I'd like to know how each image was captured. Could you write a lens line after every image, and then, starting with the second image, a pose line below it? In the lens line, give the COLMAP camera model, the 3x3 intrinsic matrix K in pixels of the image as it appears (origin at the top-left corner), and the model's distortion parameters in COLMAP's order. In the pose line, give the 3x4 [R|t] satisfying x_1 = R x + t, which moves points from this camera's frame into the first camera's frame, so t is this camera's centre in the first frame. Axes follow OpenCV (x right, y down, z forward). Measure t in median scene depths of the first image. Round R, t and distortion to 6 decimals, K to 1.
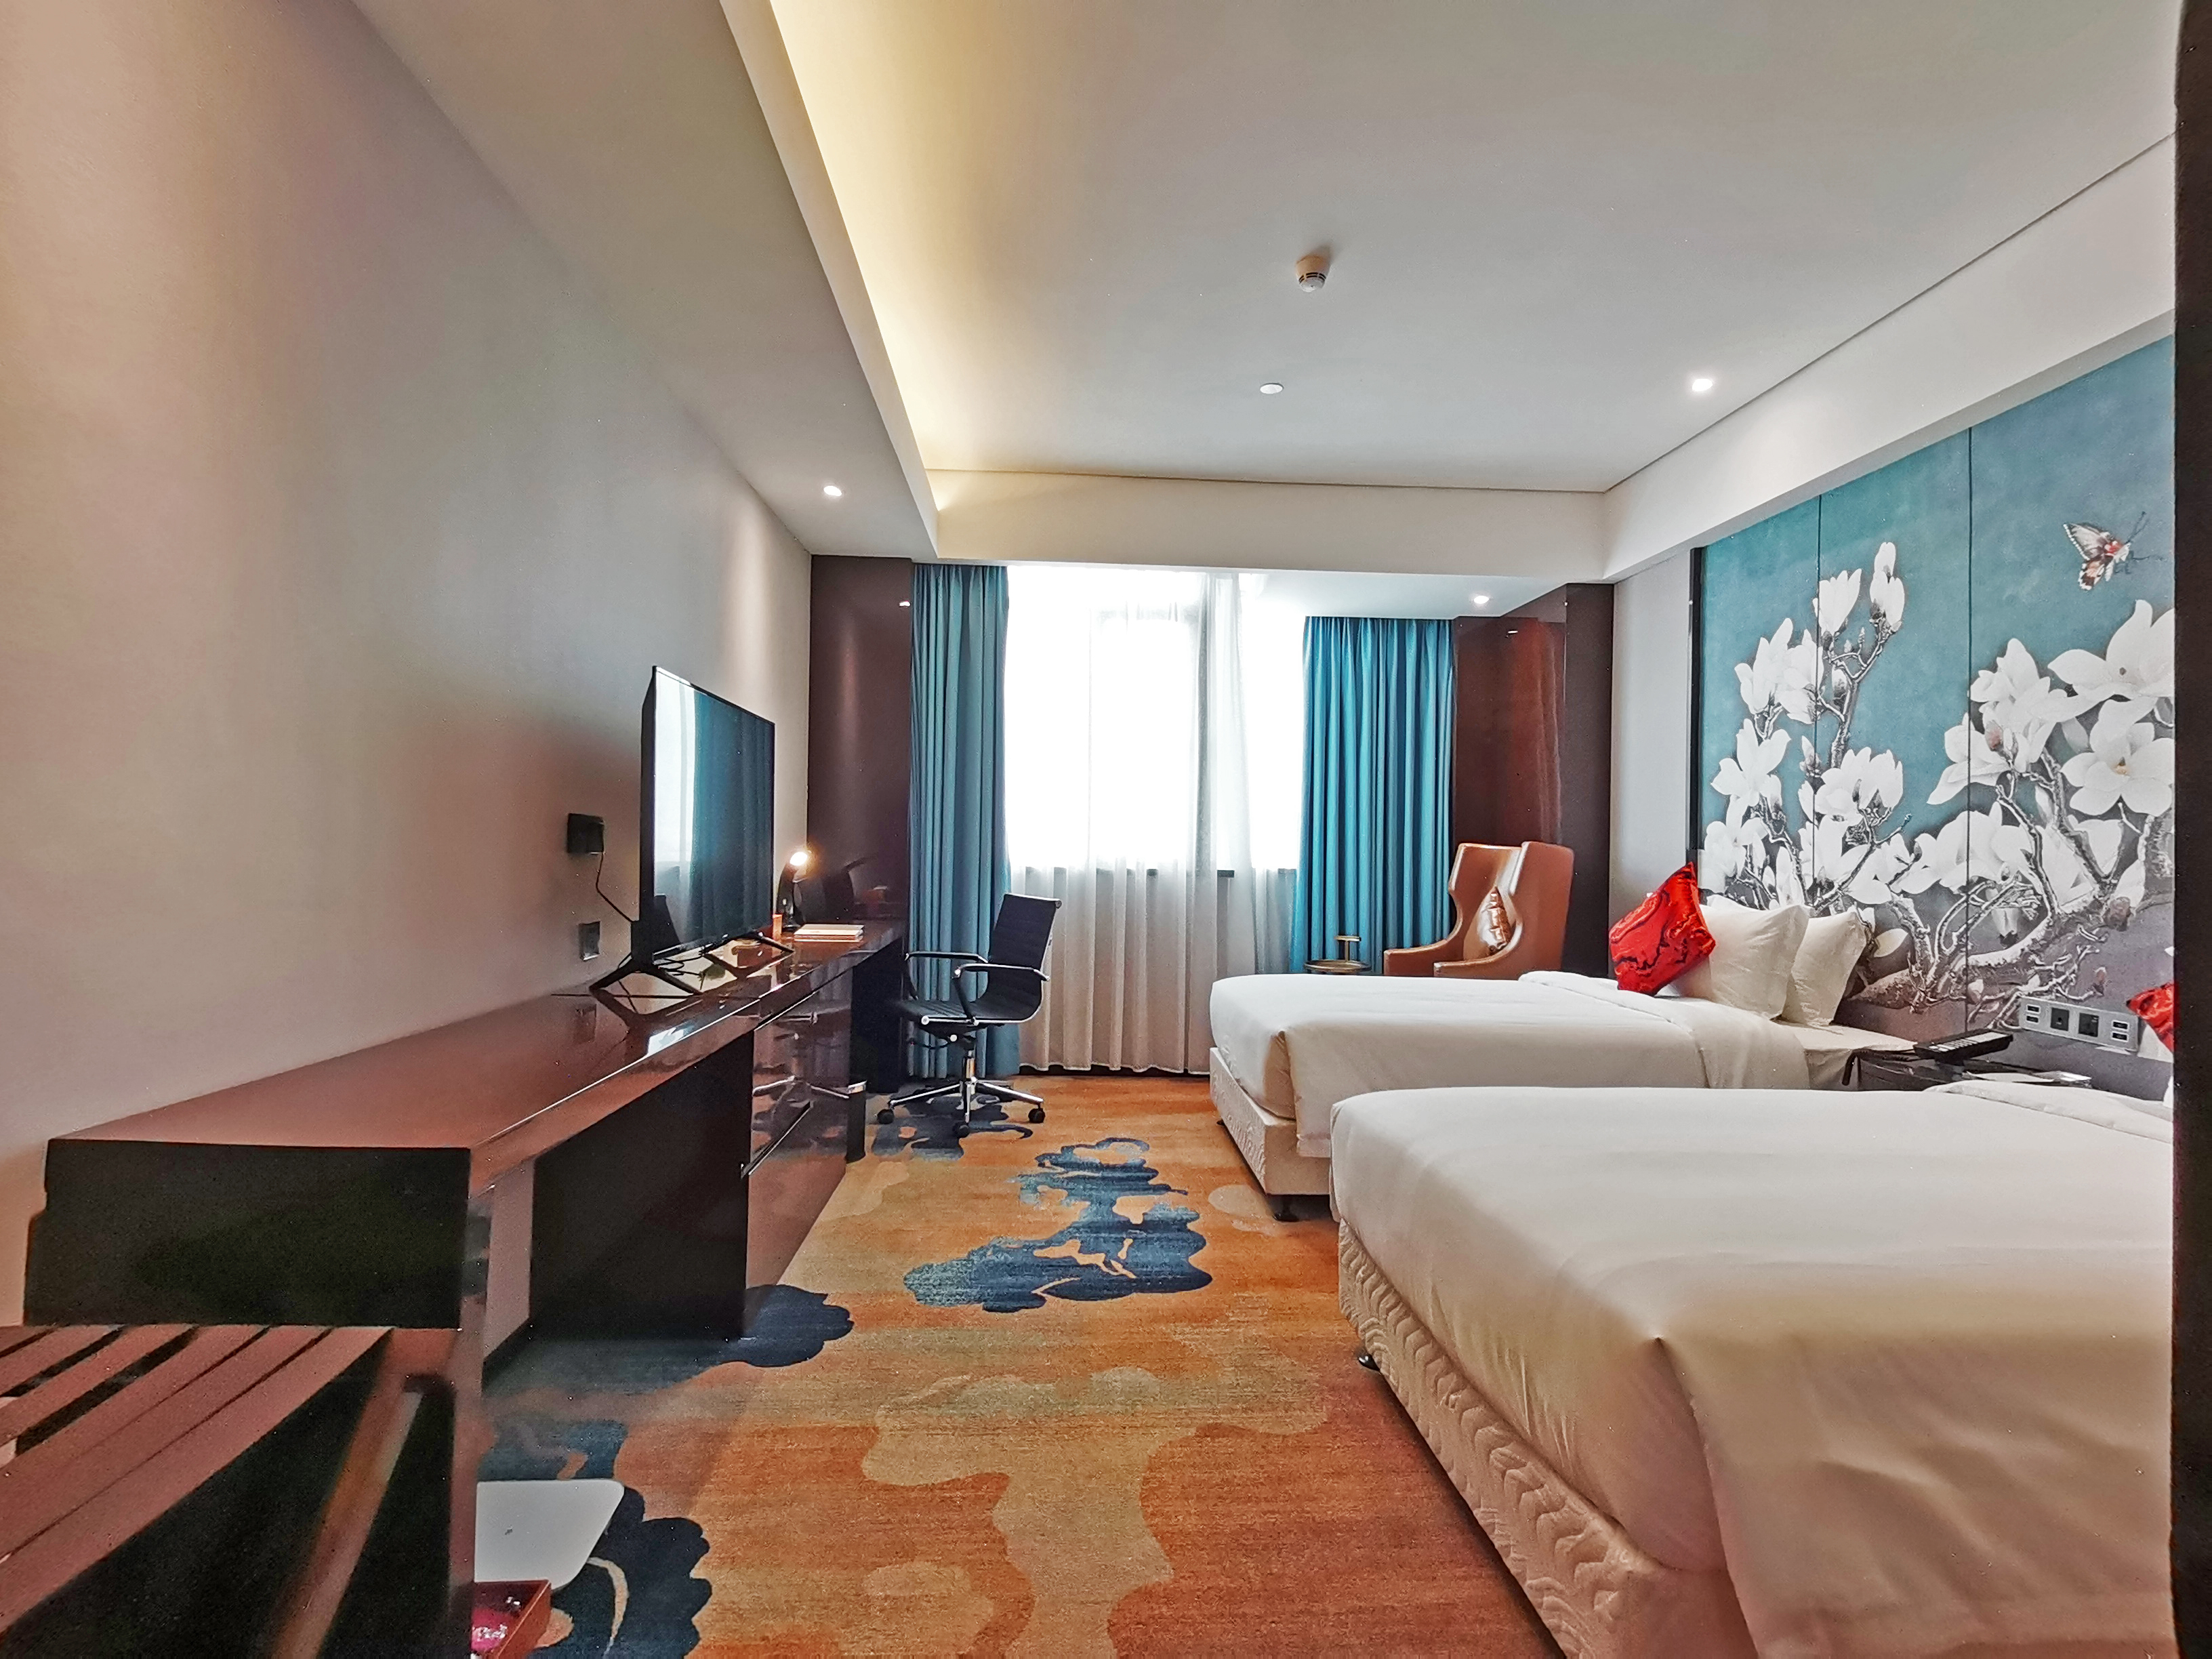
lens RADIAL K [[1084.0, 0, 1113.2], [0, 1084.0, 816.2], [0, 0, 1]] dist [0.012535, -0.011680]
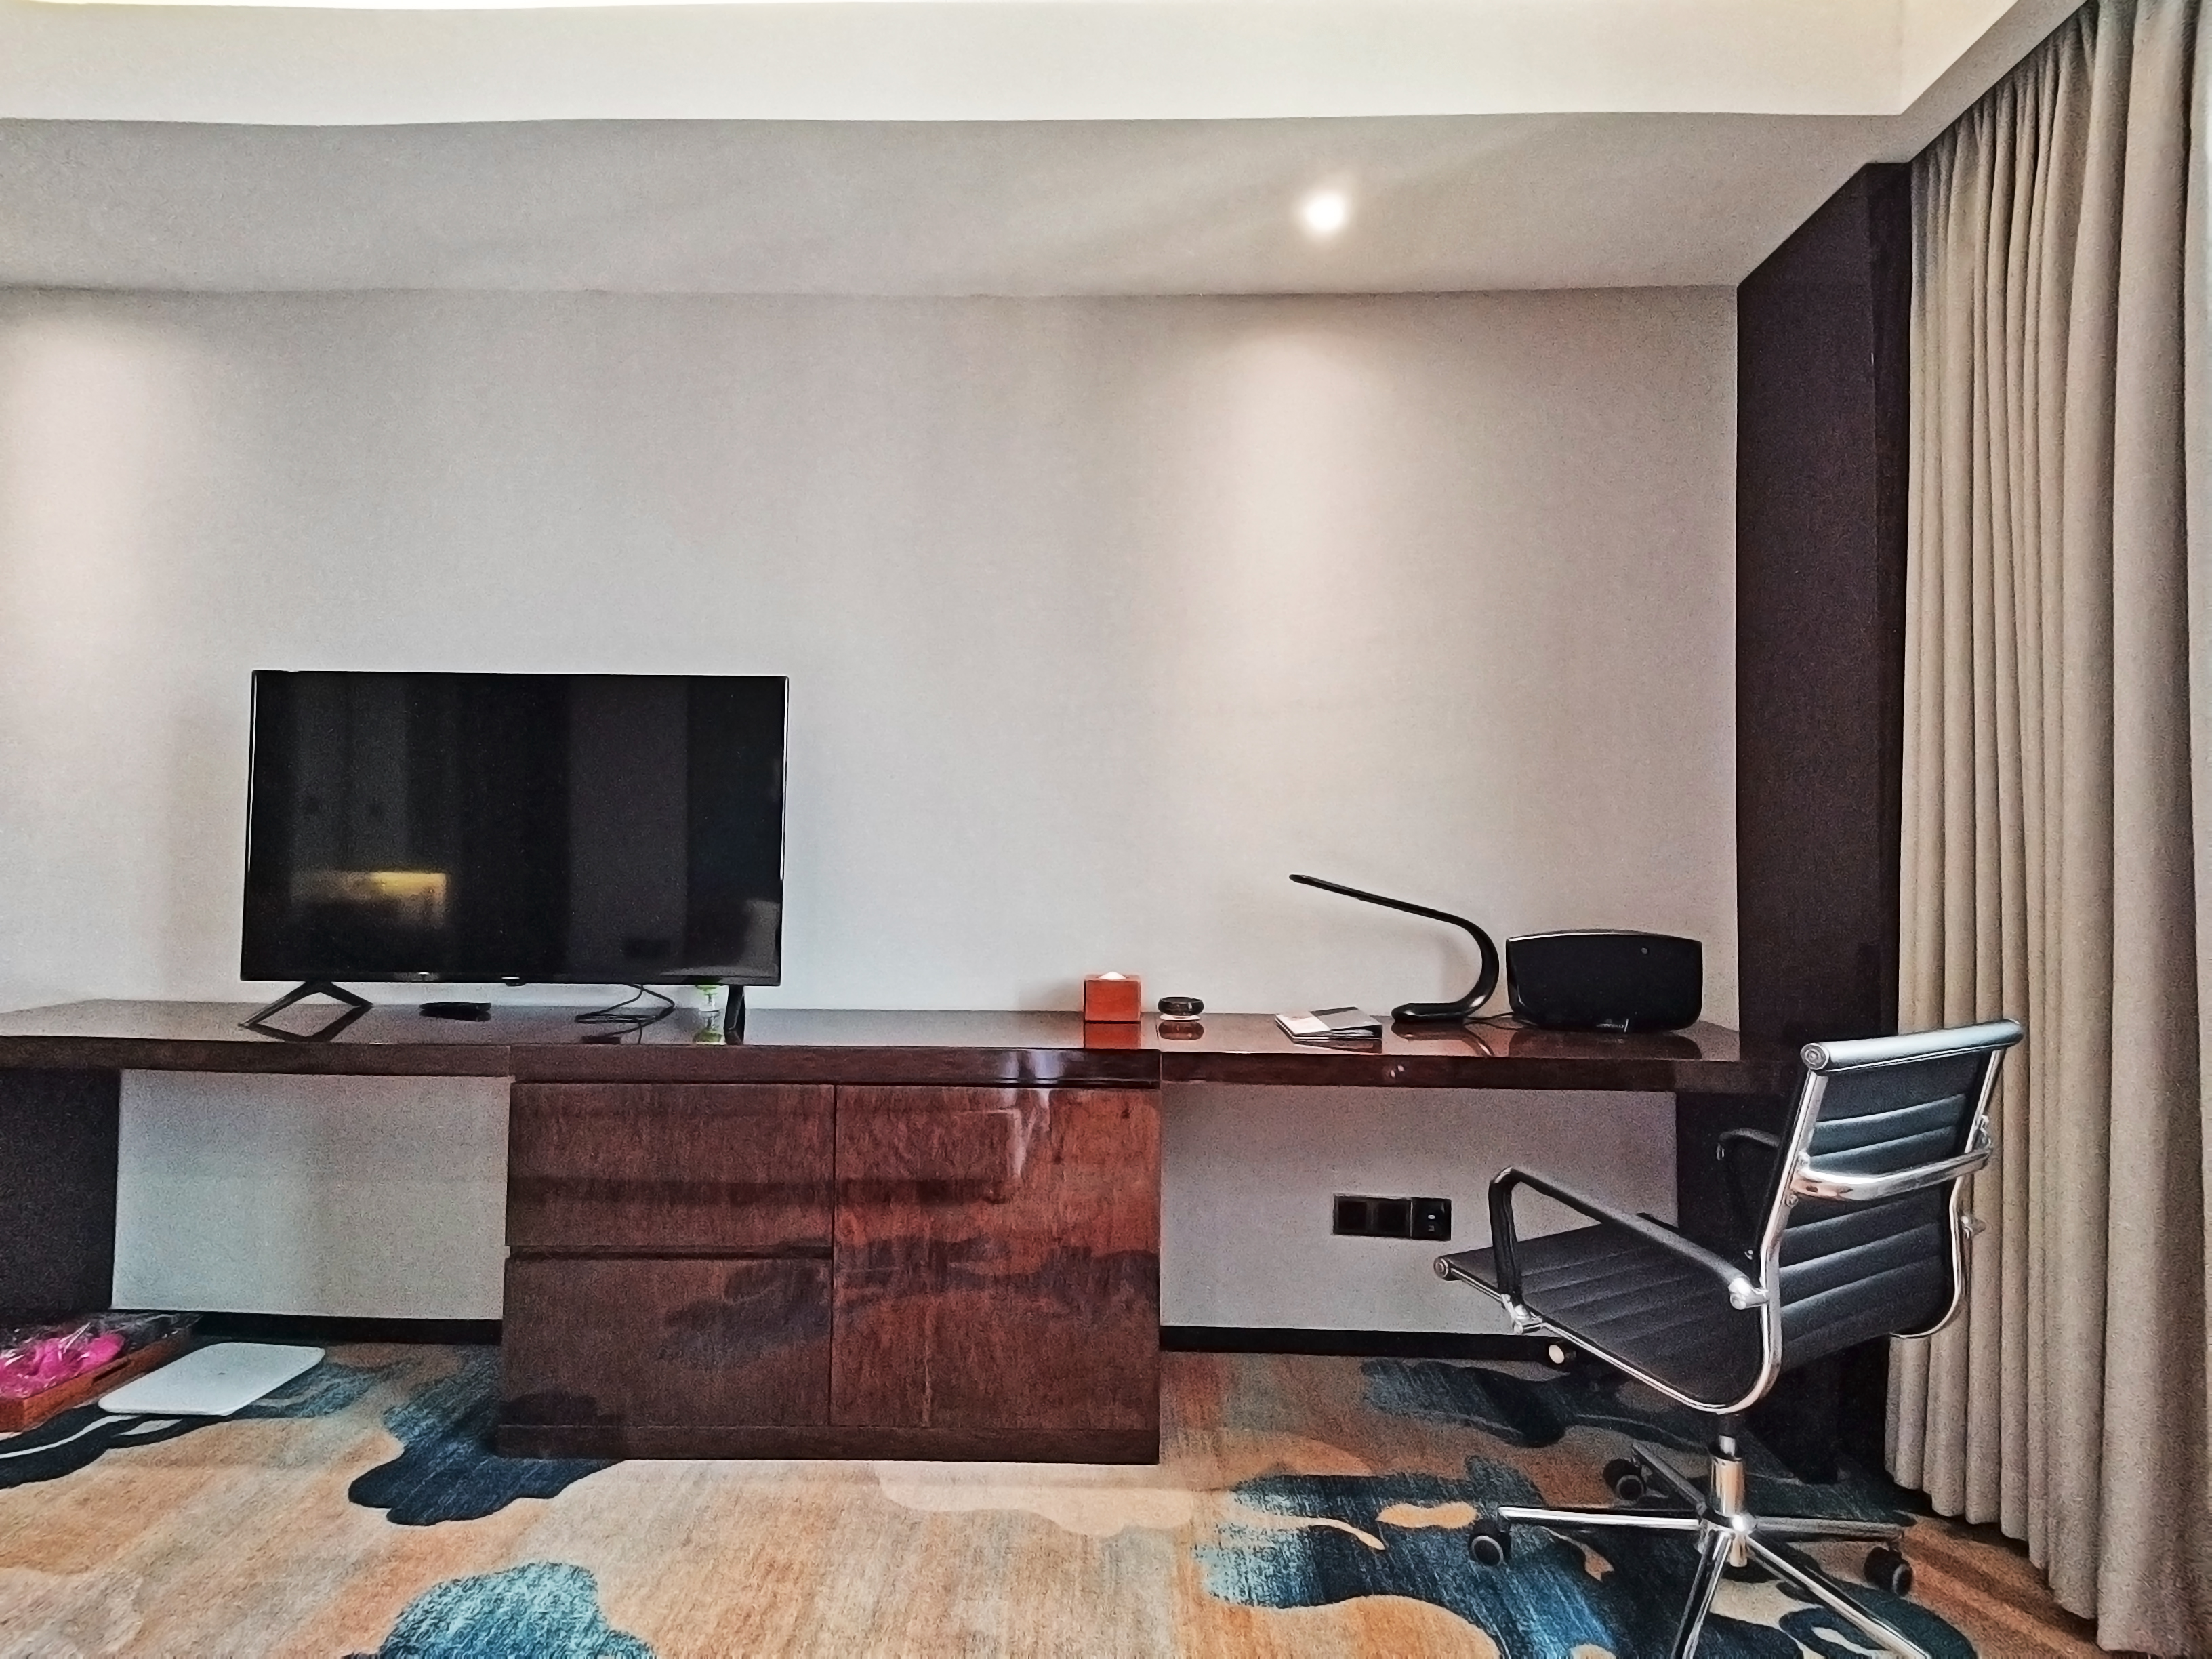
lens RADIAL K [[1084.0, 0, 1020.9], [0, 1084.0, 837.2], [0, 0, 1]] dist [0.012535, -0.011680]
pose [[-0.073700, -0.047347, -0.996156, 0.365519], [0.011894, 0.998760, -0.048350, 0.049205], [0.997210, -0.015412, -0.073045, 1.165977]]
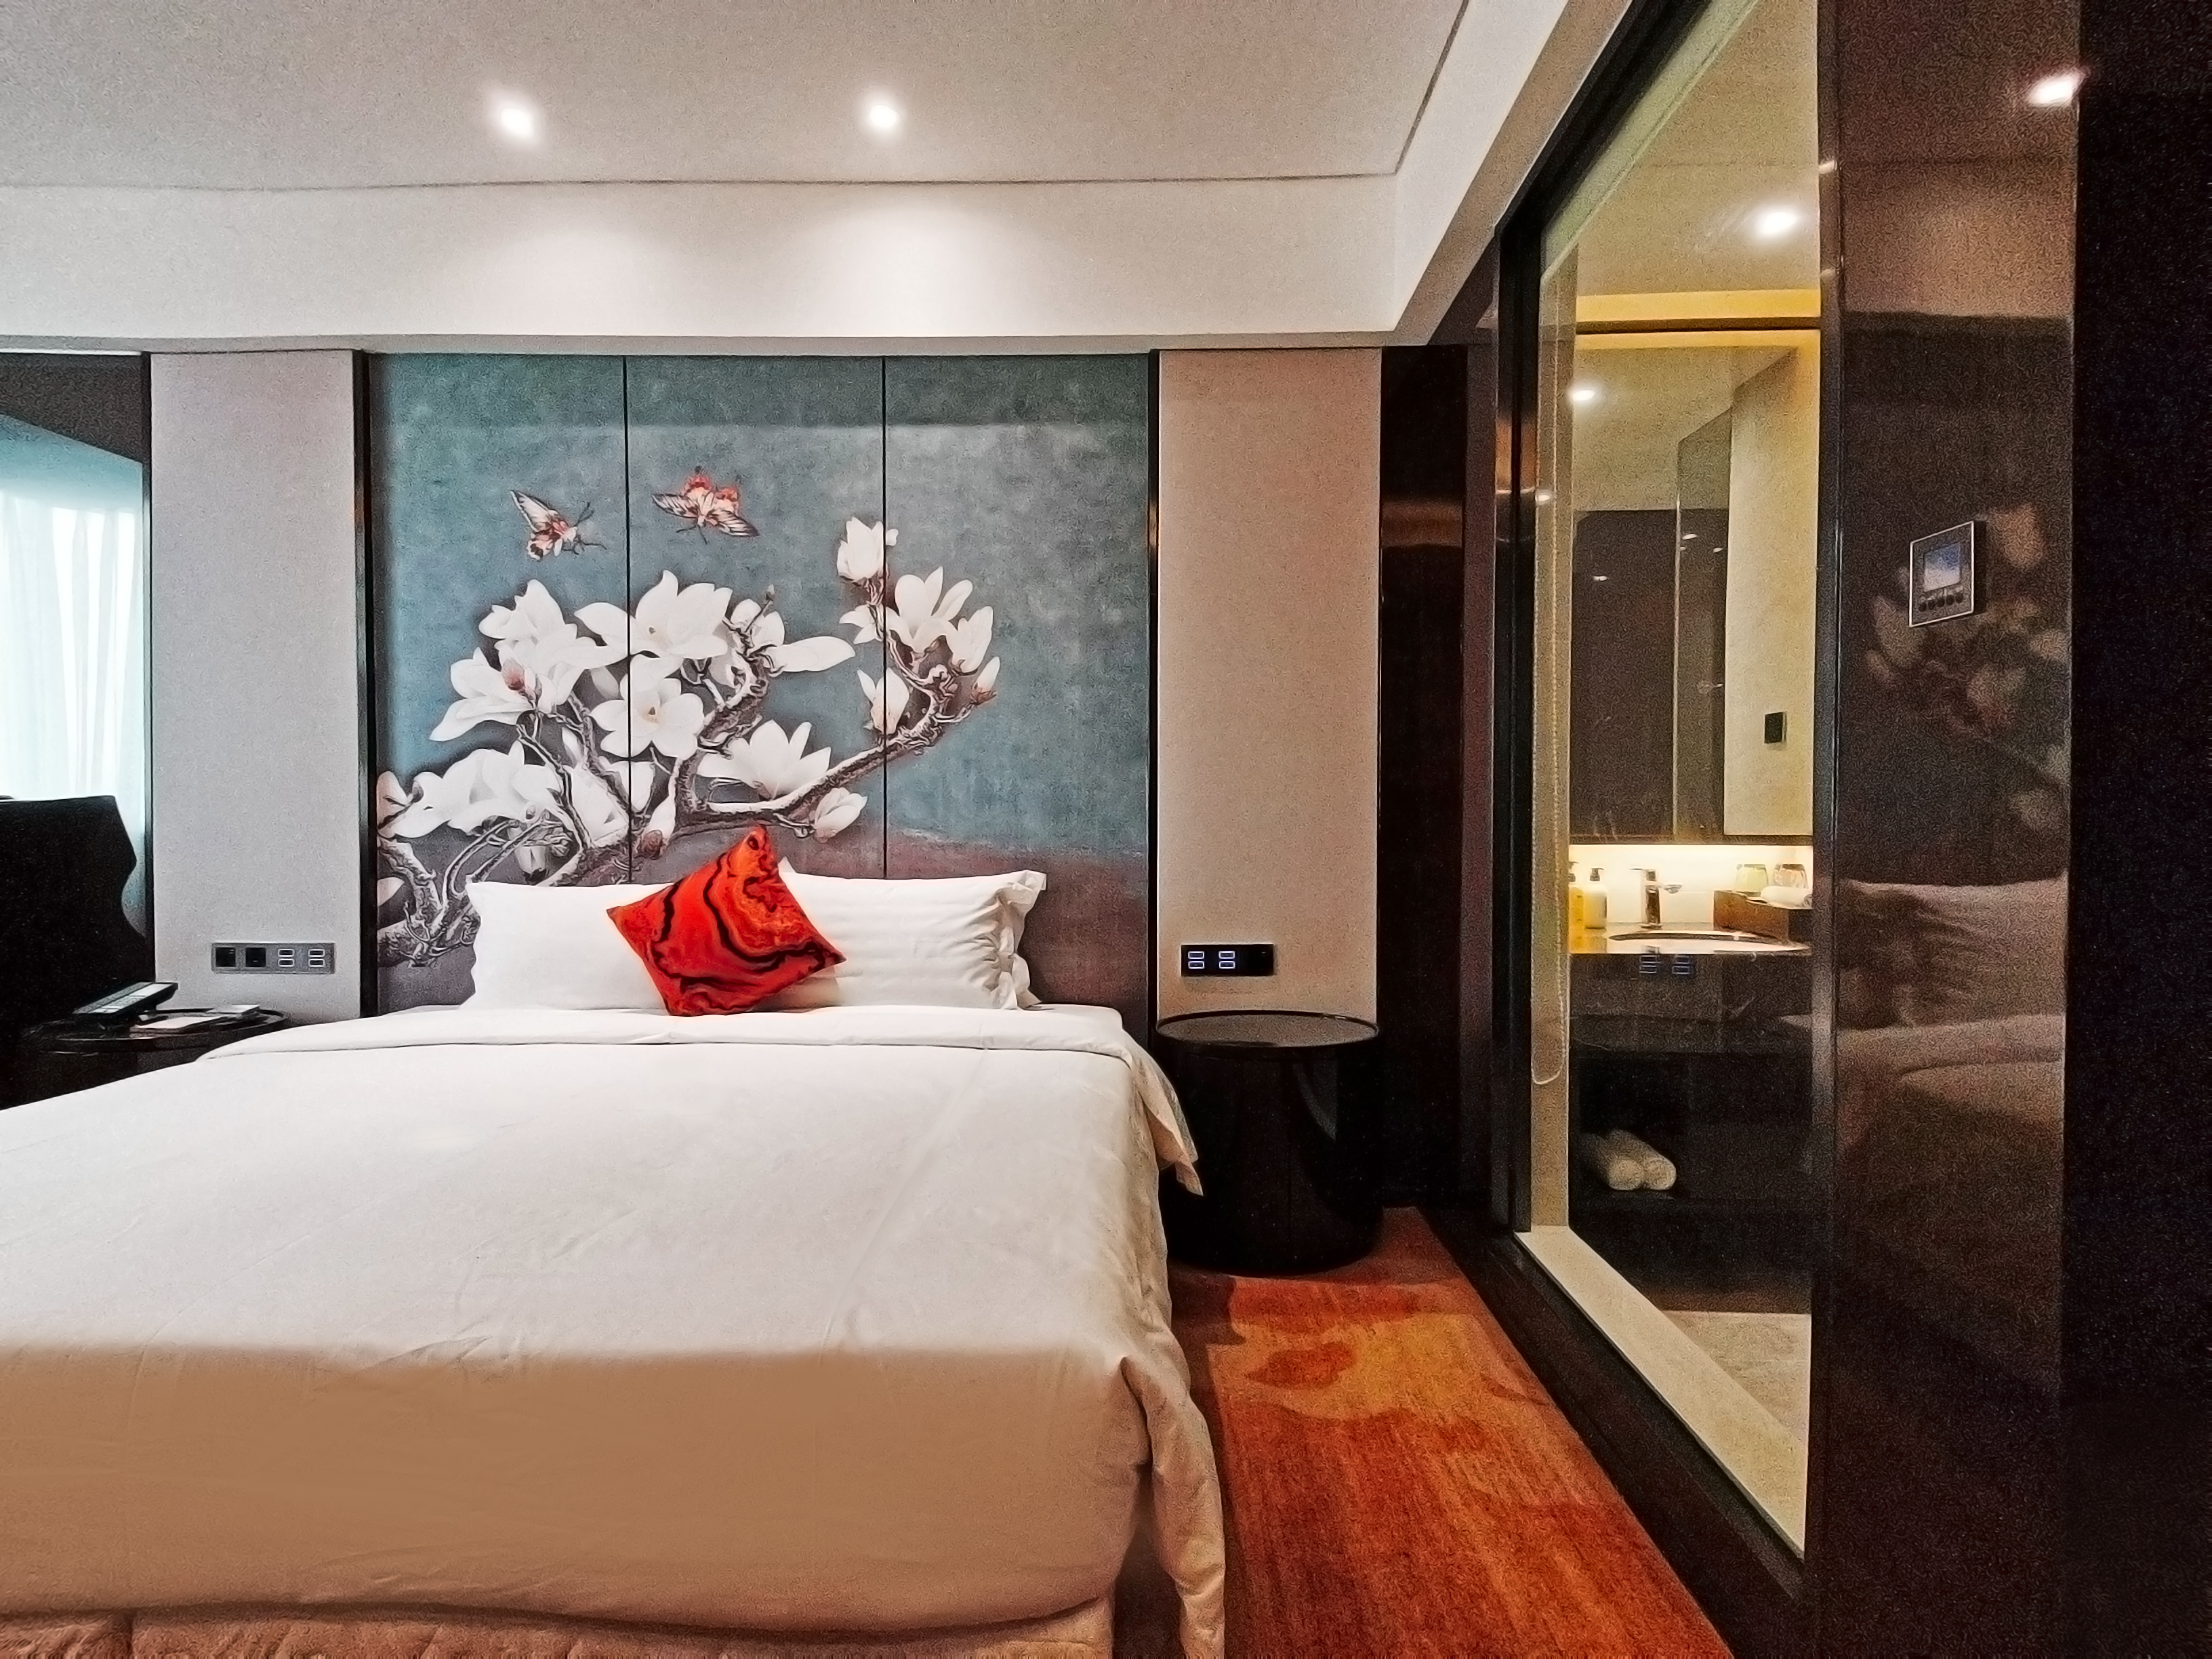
lens RADIAL K [[1063.8, 0, 1106.1], [0, 1063.8, 811.9], [0, 0, 1]] dist [0.048324, 0.000749]
pose [[0.069151, -0.028855, 0.997189, -0.145133], [-0.020859, 0.999321, 0.030363, 0.010697], [-0.997388, -0.022900, 0.068502, 0.391310]]
